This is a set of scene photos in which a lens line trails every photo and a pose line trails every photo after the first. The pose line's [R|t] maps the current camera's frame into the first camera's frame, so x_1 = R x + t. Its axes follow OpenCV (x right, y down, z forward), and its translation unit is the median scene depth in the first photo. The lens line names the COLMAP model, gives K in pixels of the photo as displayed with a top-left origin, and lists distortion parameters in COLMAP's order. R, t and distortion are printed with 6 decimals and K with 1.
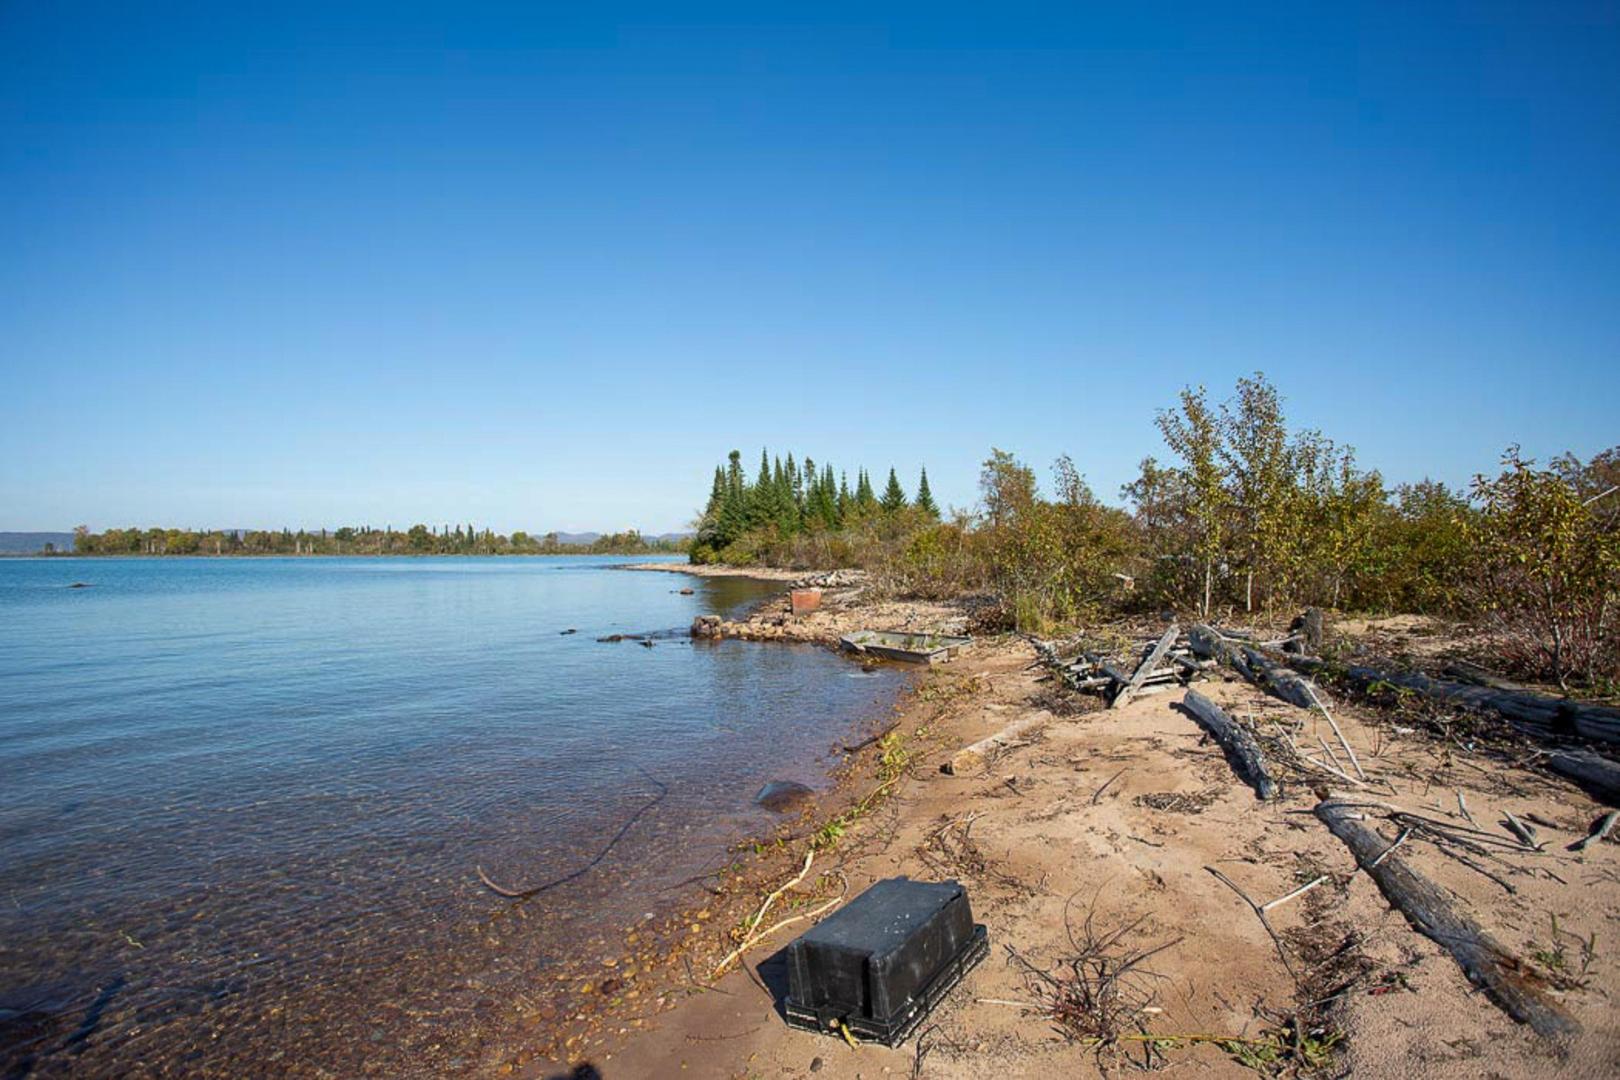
lens RADIAL K [[818.4, 0, 810.0], [0, 818.4, 540.0], [0, 0, 1]] dist [-0.003591, 0.000111]
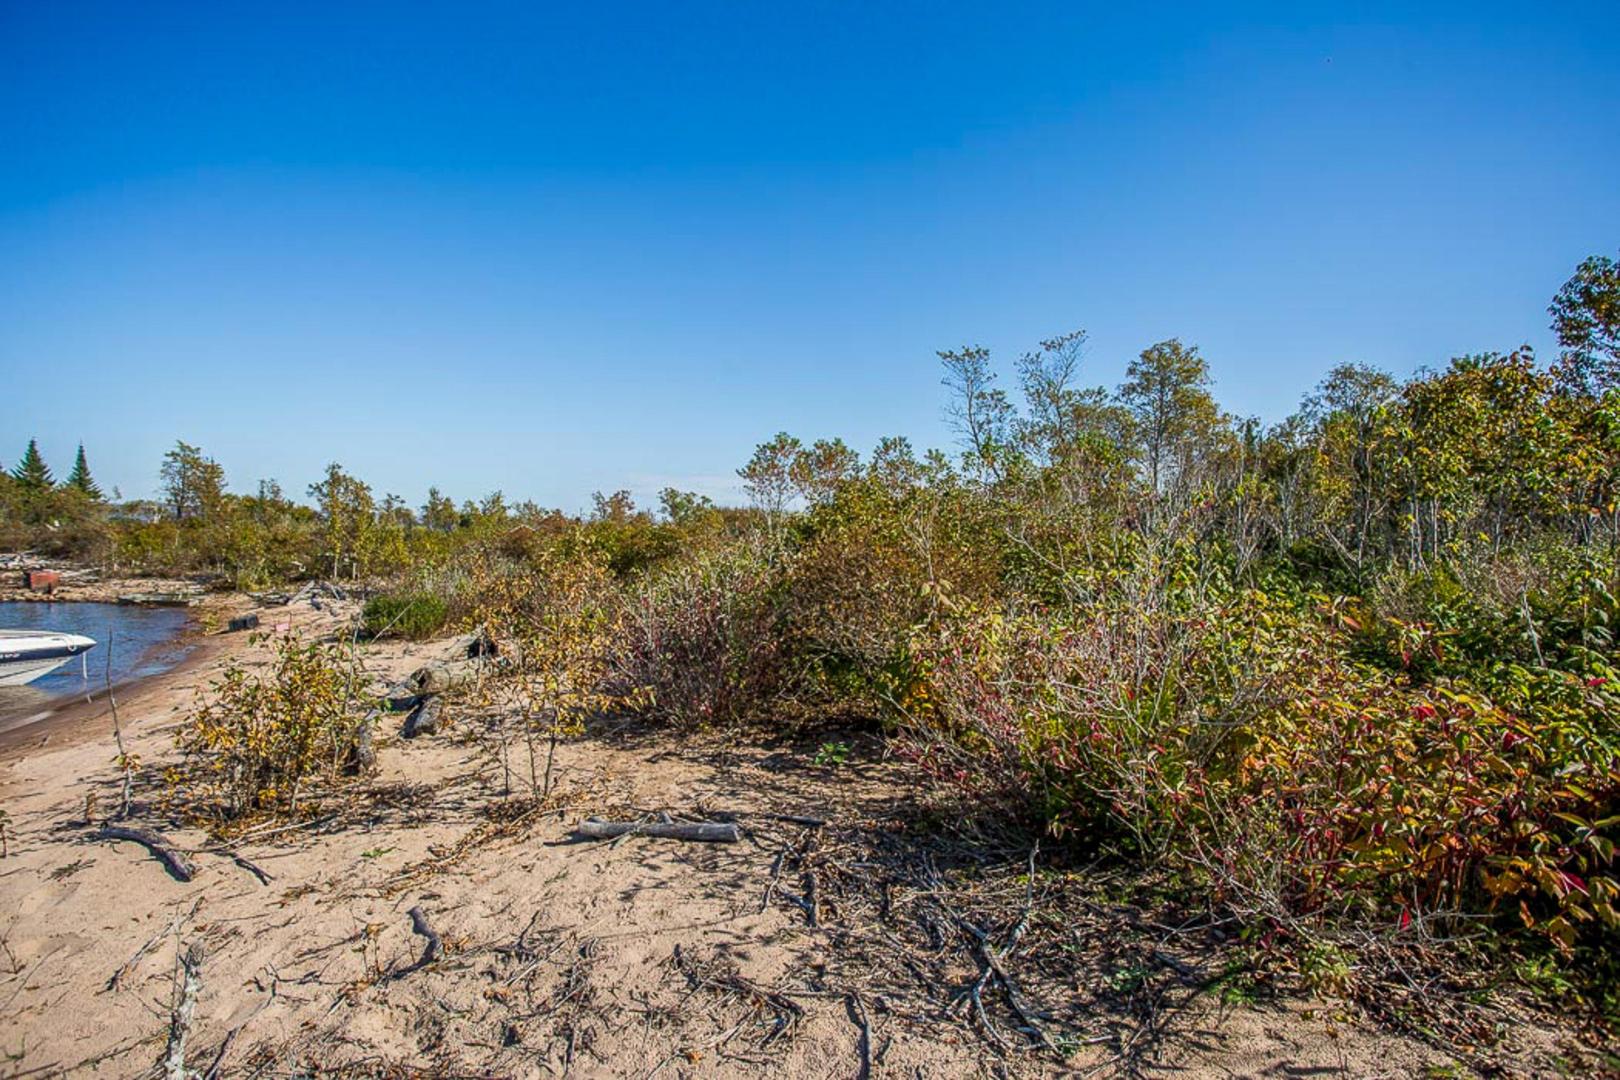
lens RADIAL K [[818.4, 0, 810.0], [0, 818.4, 540.0], [0, 0, 1]] dist [-0.003591, 0.000111]
pose [[0.612637, 0.030628, 0.789771, -0.105798], [-0.043954, 0.999023, -0.004647, -0.014616], [-0.789141, -0.031867, 0.613384, -0.299453]]
